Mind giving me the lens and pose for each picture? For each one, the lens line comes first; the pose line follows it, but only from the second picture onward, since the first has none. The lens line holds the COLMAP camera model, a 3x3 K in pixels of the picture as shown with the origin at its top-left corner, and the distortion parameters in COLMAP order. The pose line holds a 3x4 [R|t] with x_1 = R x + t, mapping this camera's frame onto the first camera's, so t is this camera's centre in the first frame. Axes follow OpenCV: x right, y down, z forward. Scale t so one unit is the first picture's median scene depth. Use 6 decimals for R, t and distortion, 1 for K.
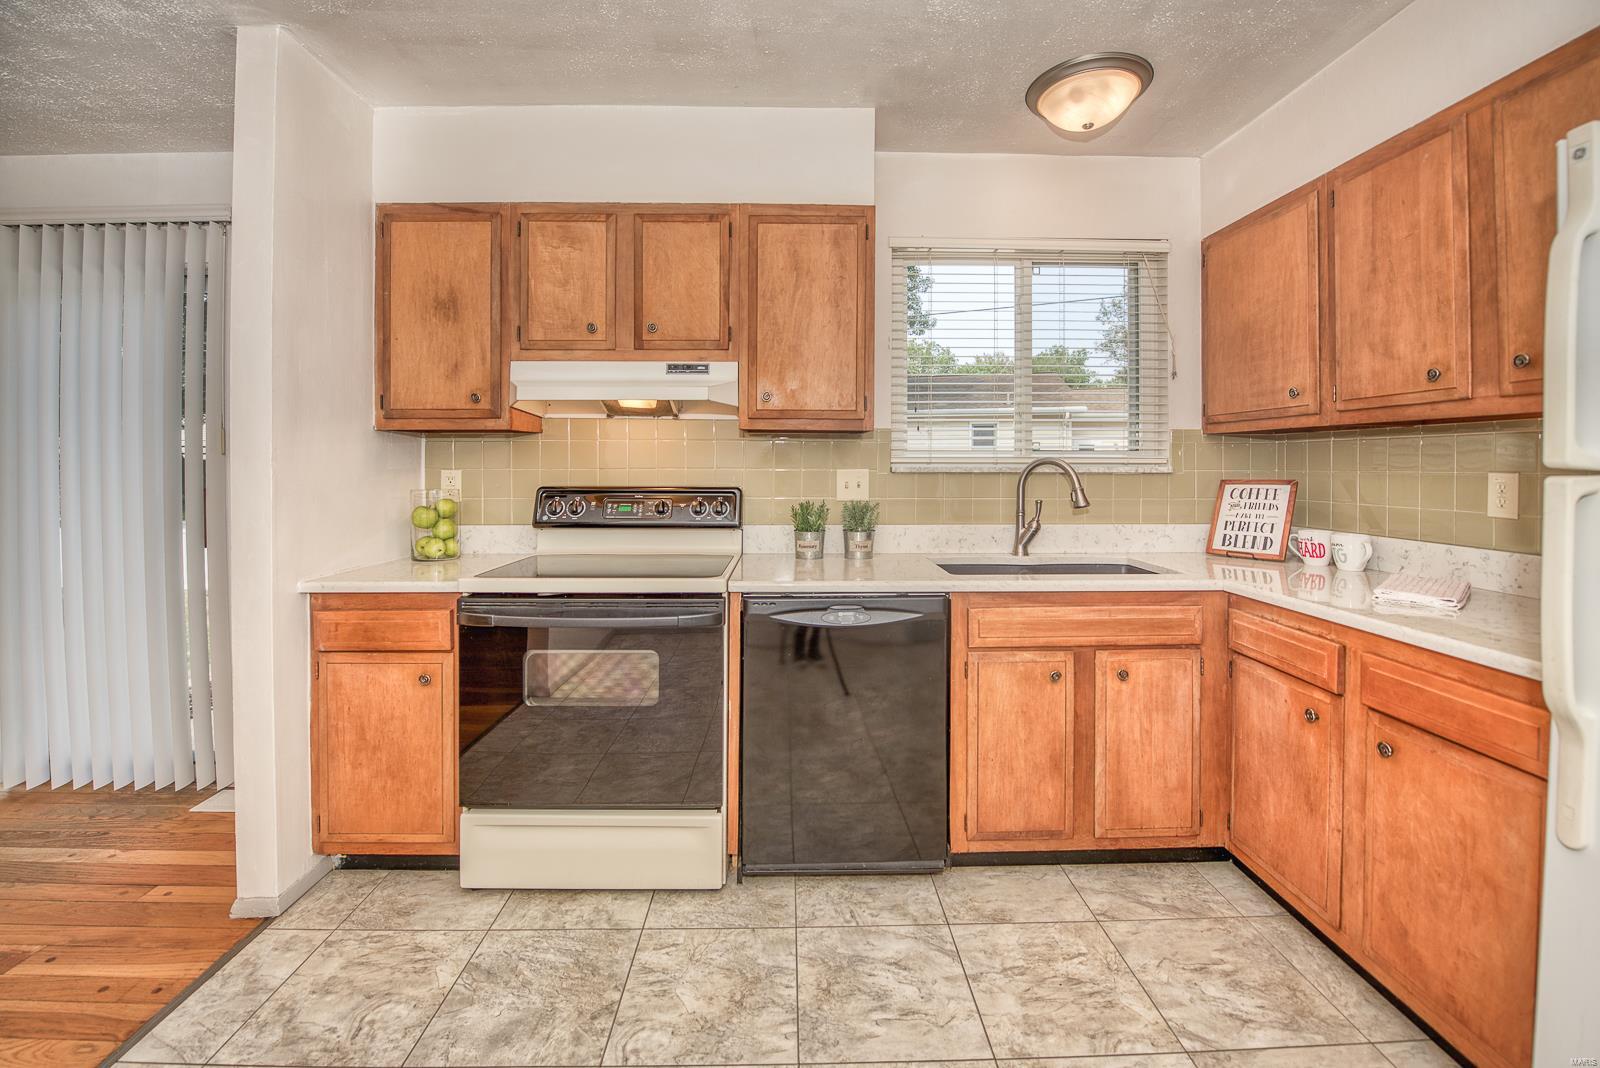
lens RADIAL K [[661.3, 0, 799.6], [0, 661.3, 460.5], [0, 0, 1]] dist [-0.013567, -0.003509]
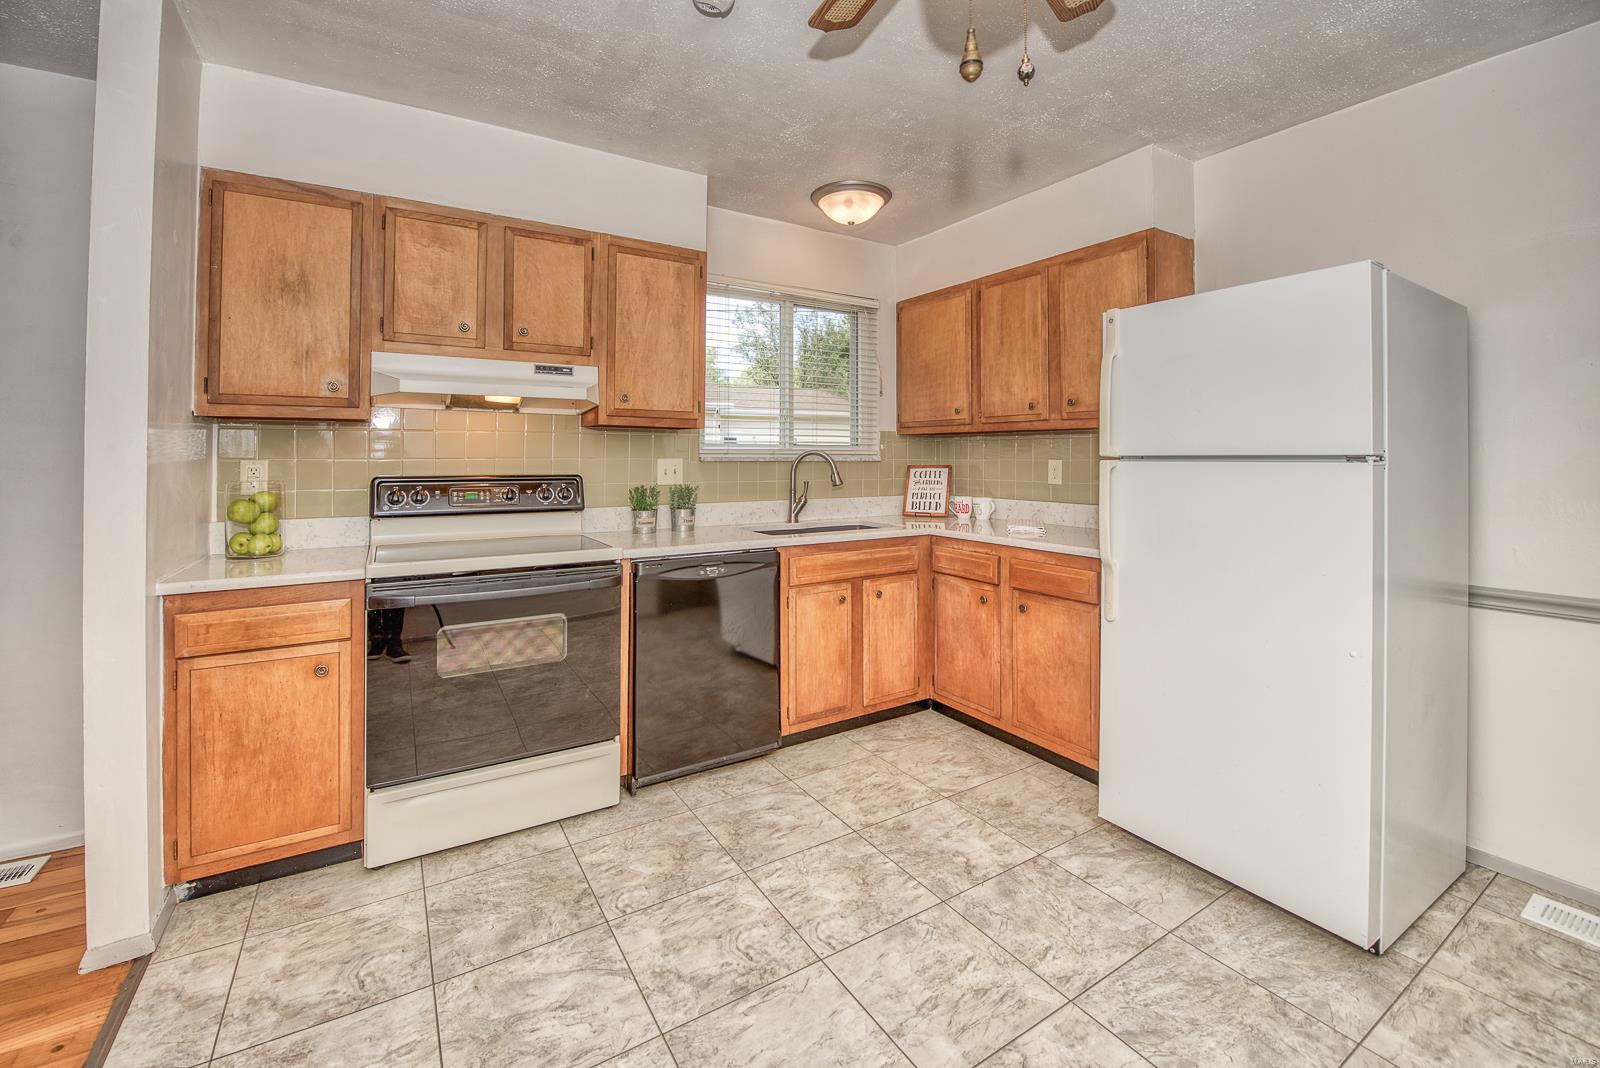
lens RADIAL K [[672.3, 0, 793.2], [0, 672.3, 441.9], [0, 0, 1]] dist [-0.018930, -0.000164]
pose [[0.859967, 0.010808, 0.510235, -0.464566], [-0.002683, 0.999858, -0.016656, 0.002617], [-0.510343, 0.012955, 0.859874, -0.228405]]
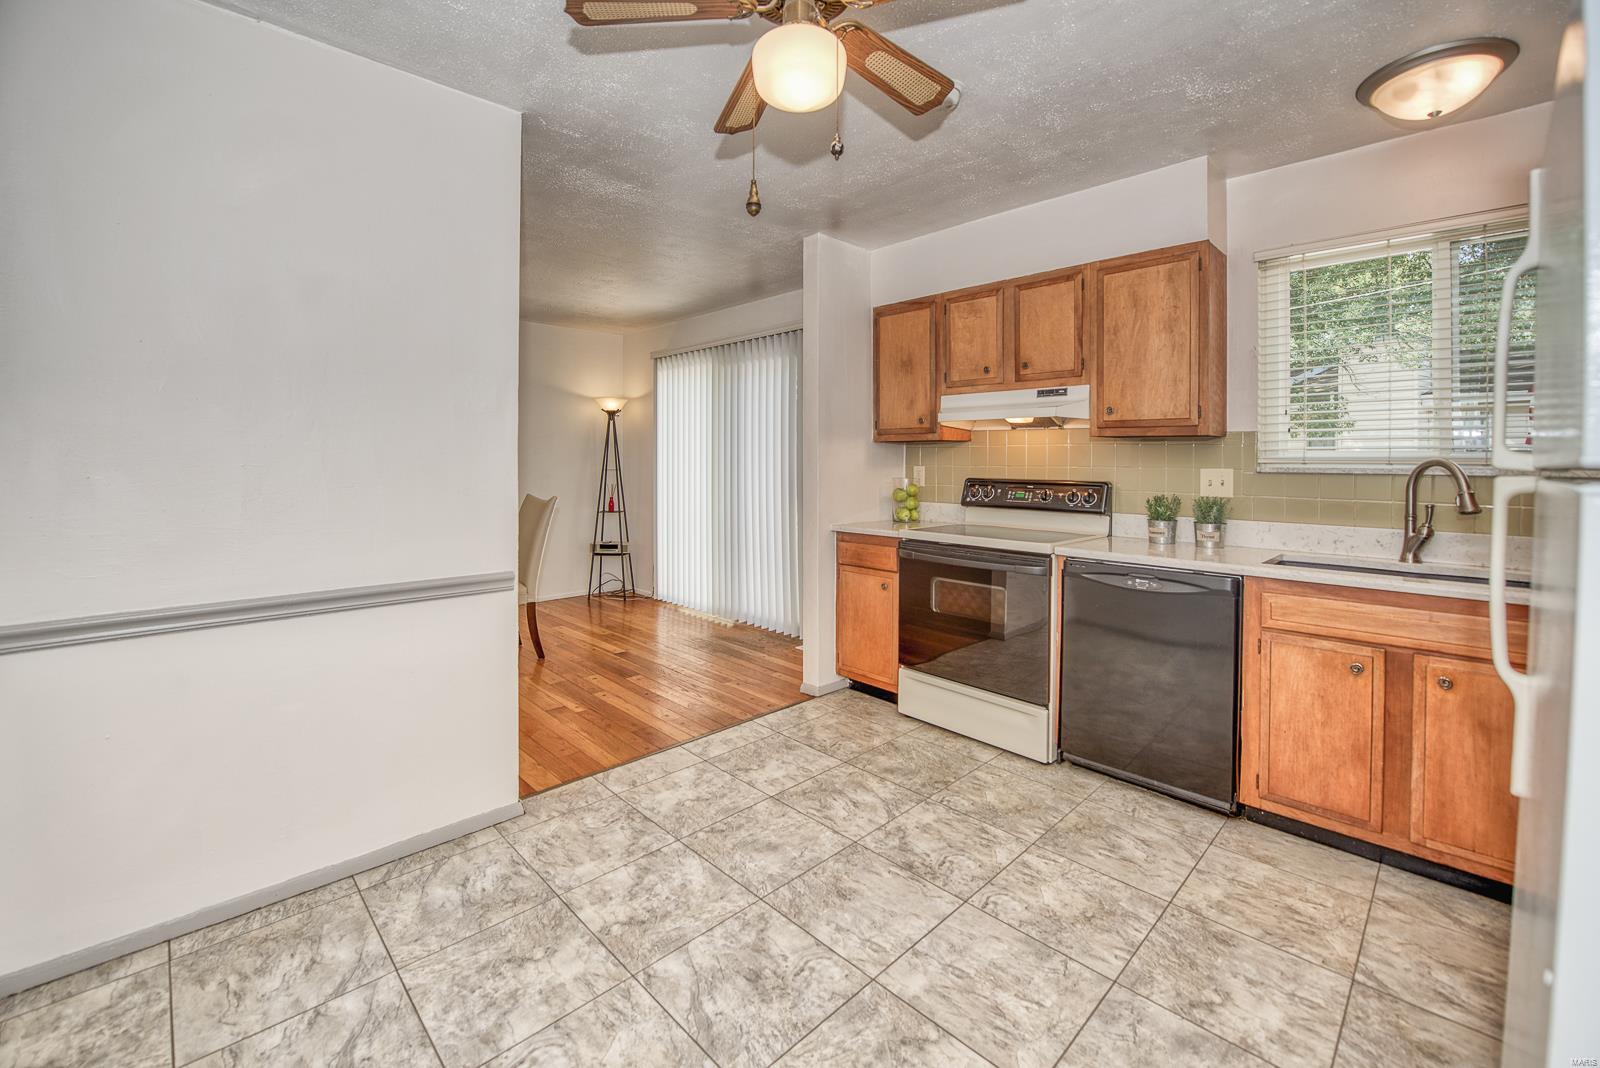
lens RADIAL K [[662.6, 0, 797.4], [0, 662.6, 457.5], [0, 0, 1]] dist [-0.001291, -0.007770]
pose [[0.683037, 0.000328, -0.730384, 0.539553], [-0.002495, 0.999995, -0.001885, -0.002605], [0.730379, 0.003110, 0.683035, -0.355825]]
